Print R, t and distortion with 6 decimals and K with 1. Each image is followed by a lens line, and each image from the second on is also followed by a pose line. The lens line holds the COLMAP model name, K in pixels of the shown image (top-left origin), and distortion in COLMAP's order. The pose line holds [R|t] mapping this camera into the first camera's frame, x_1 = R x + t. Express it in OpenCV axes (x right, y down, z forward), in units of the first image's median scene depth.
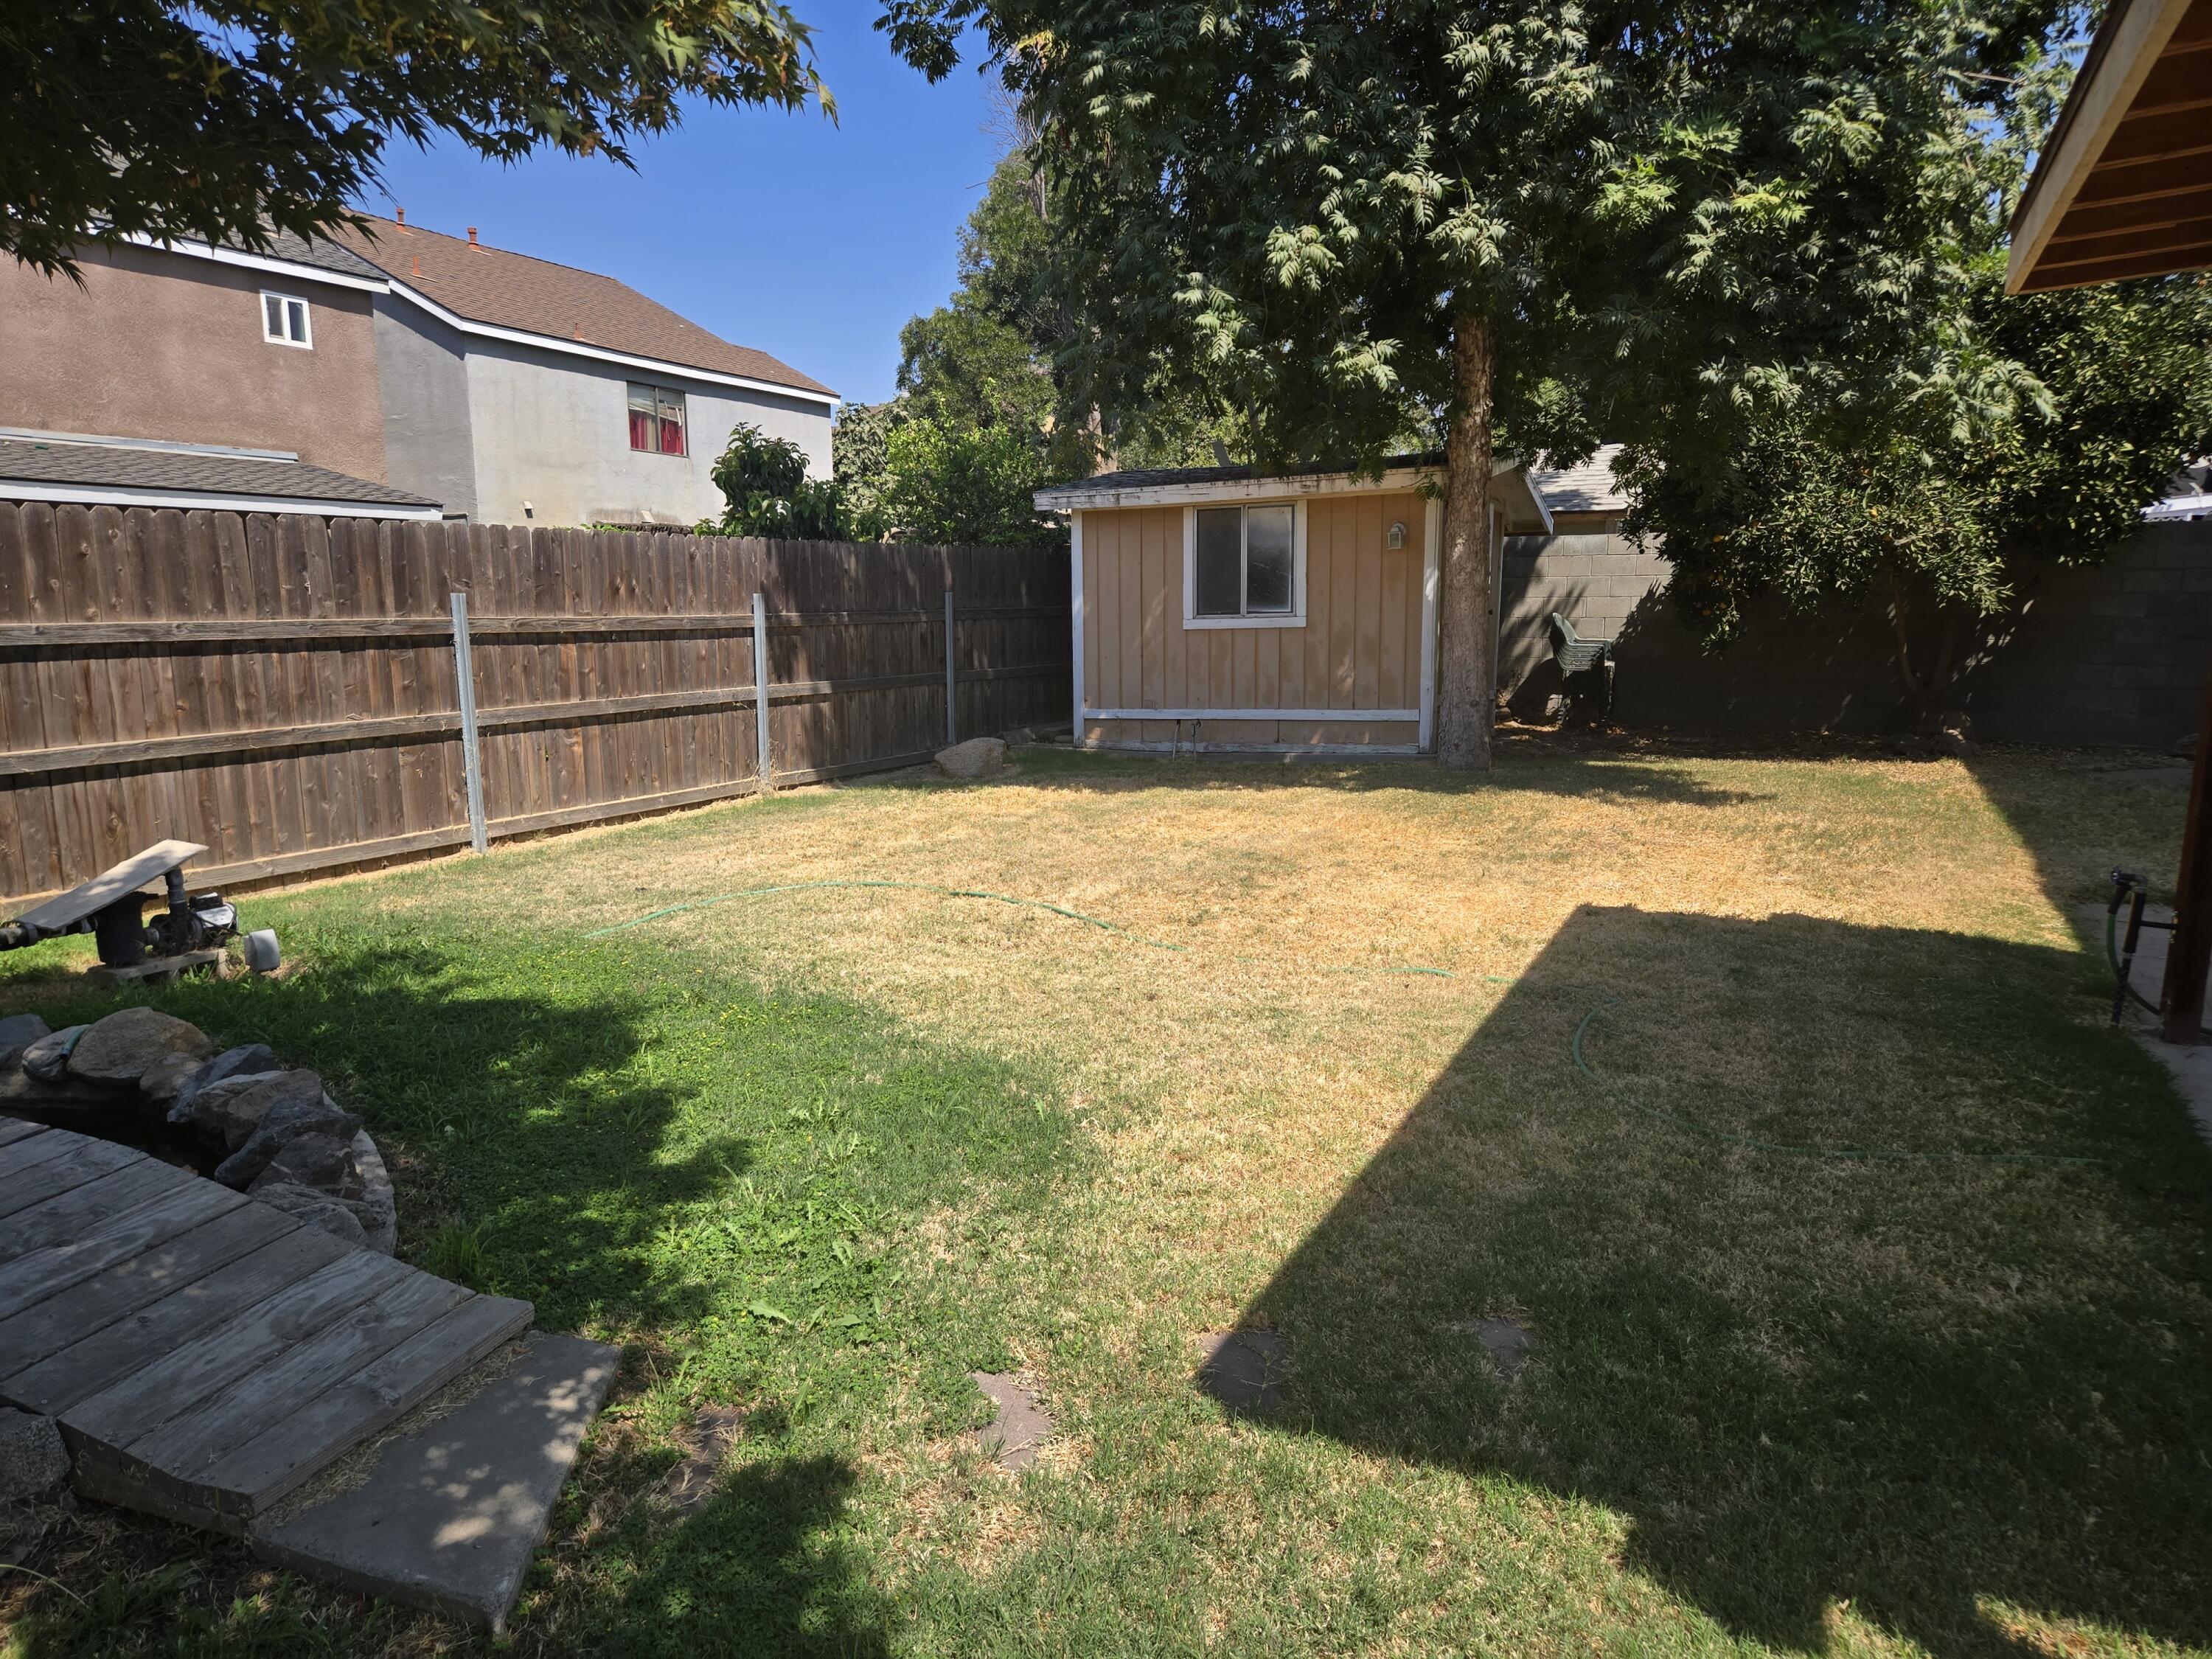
lens RADIAL K [[1441.9, 0, 1086.9], [0, 1441.9, 822.1], [0, 0, 1]] dist [0.006051, -0.008038]
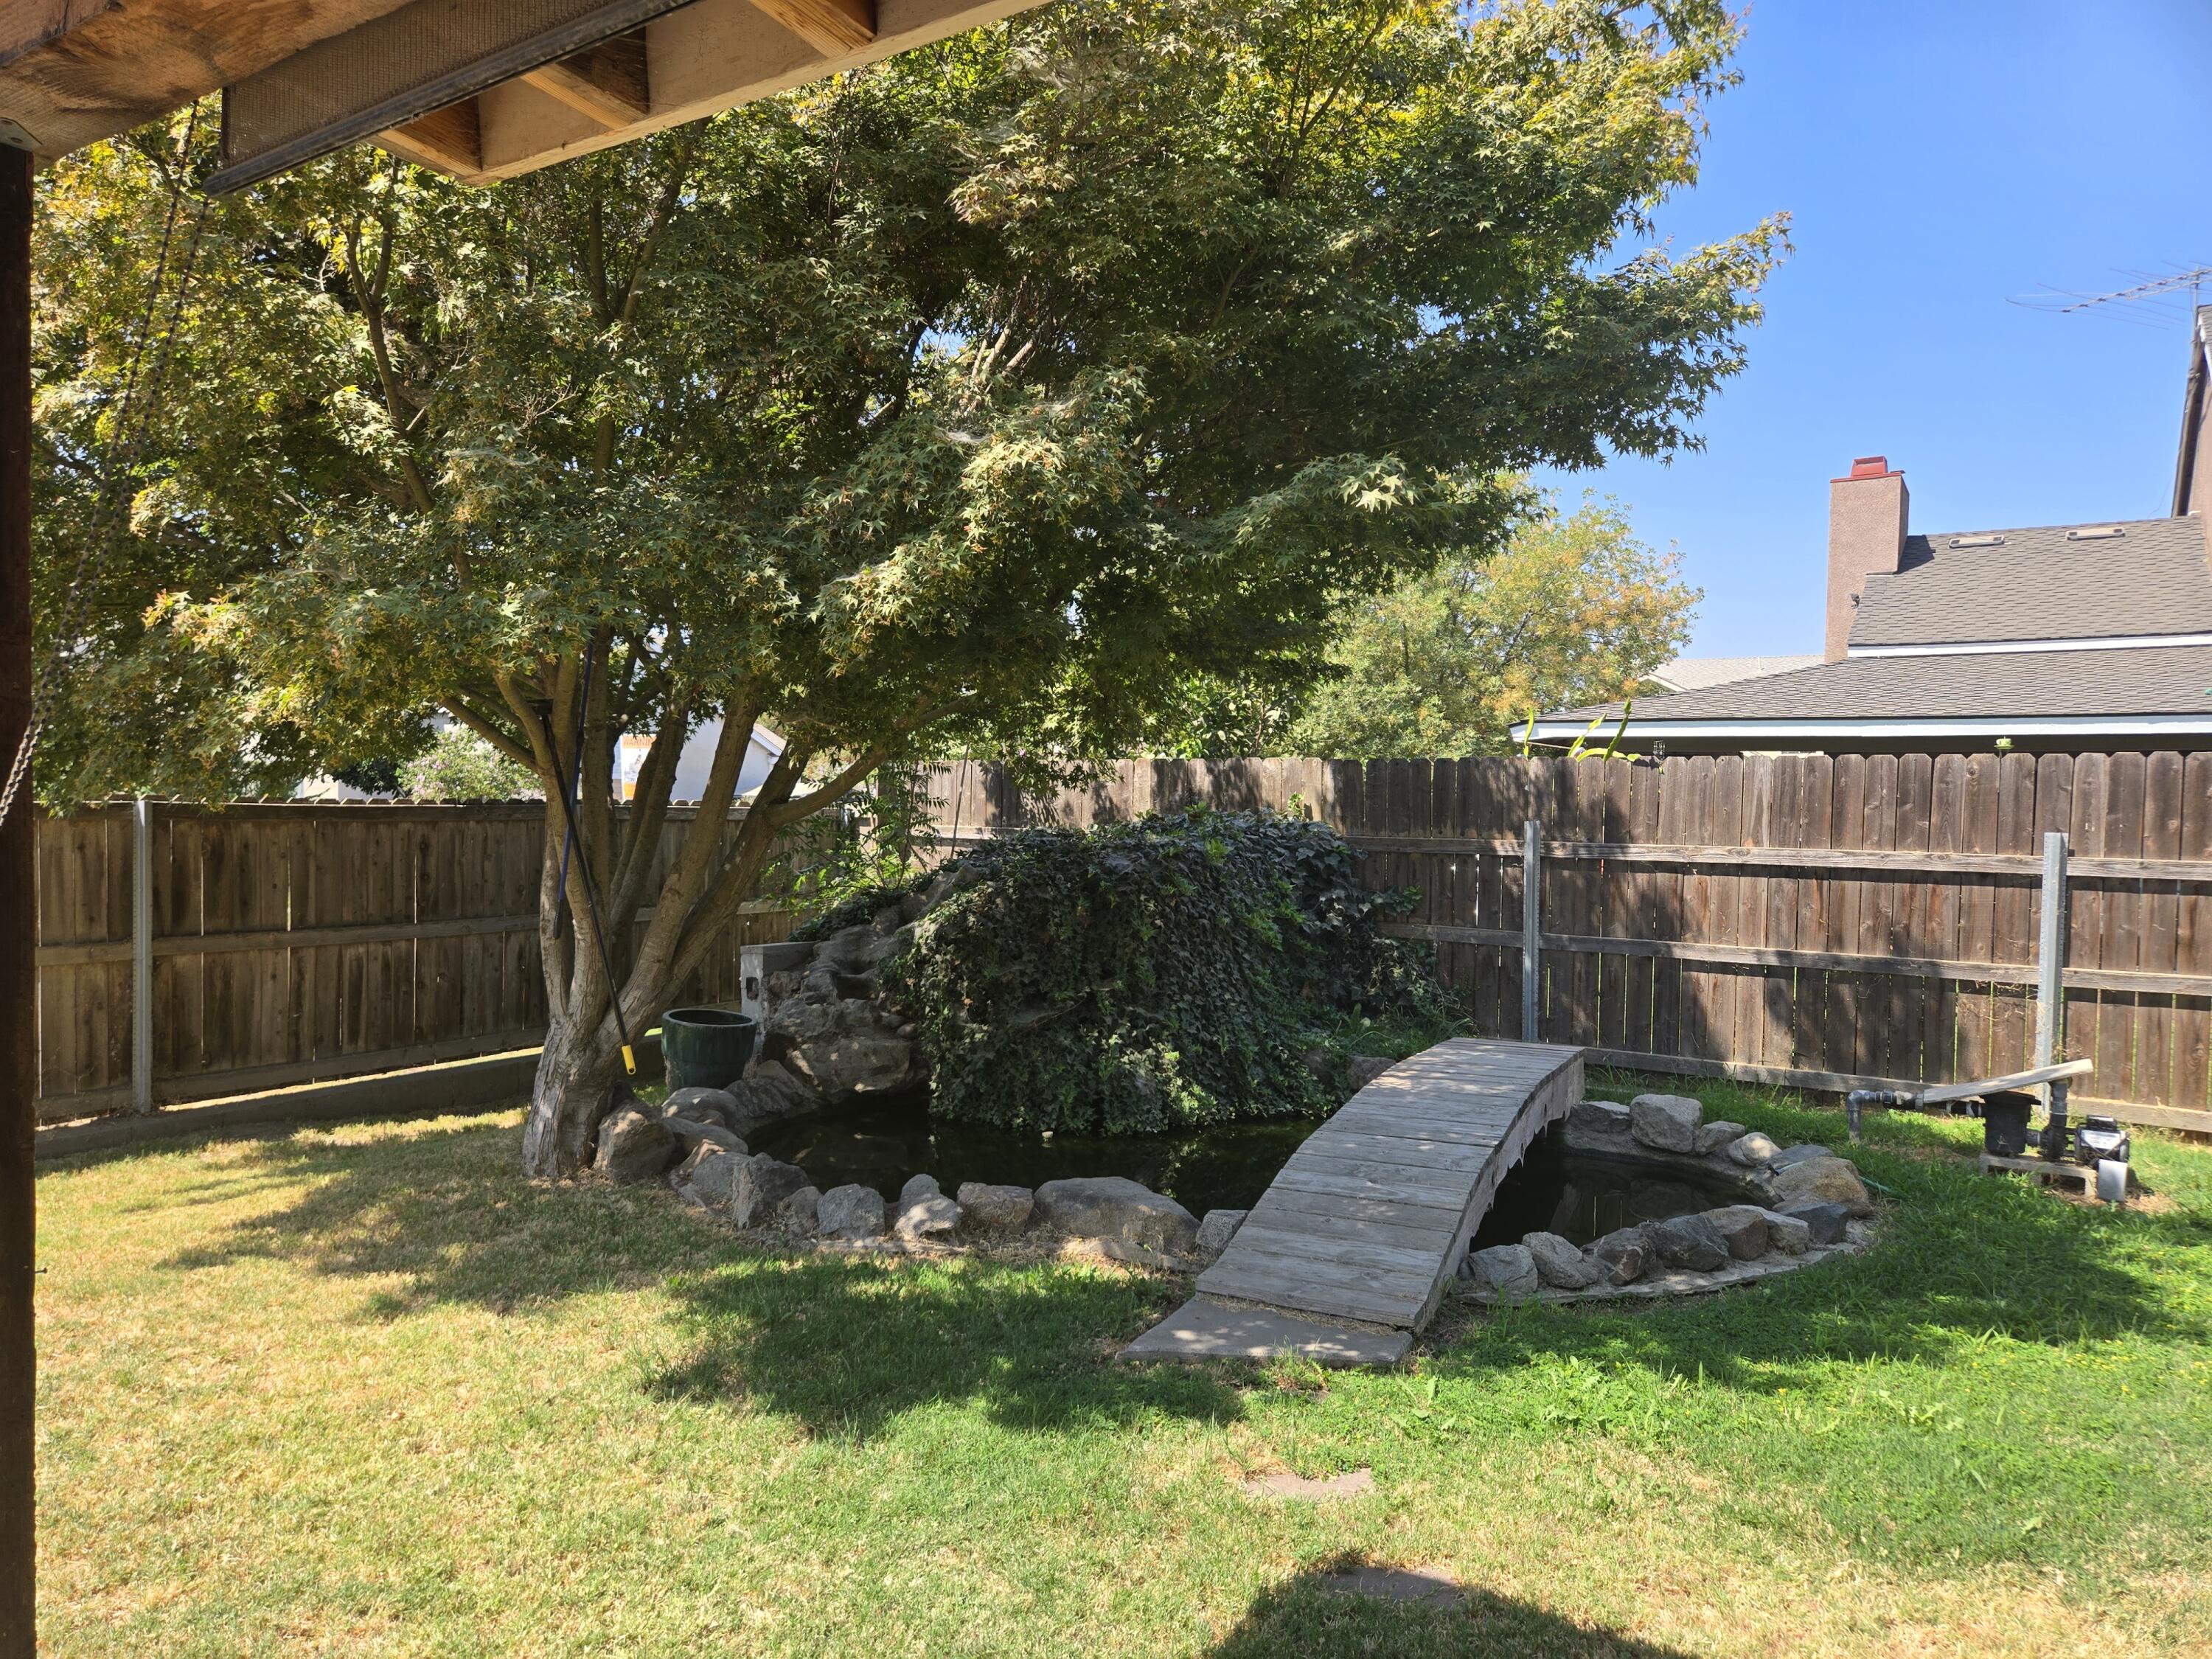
lens RADIAL K [[1441.9, 0, 1104.9], [0, 1441.9, 834.7], [0, 0, 1]] dist [0.006051, -0.008038]
pose [[-0.128799, 0.019319, -0.991482, 0.207871], [-0.170439, 0.984501, 0.041324, -0.028535], [0.976914, 0.174310, -0.123510, 0.153595]]
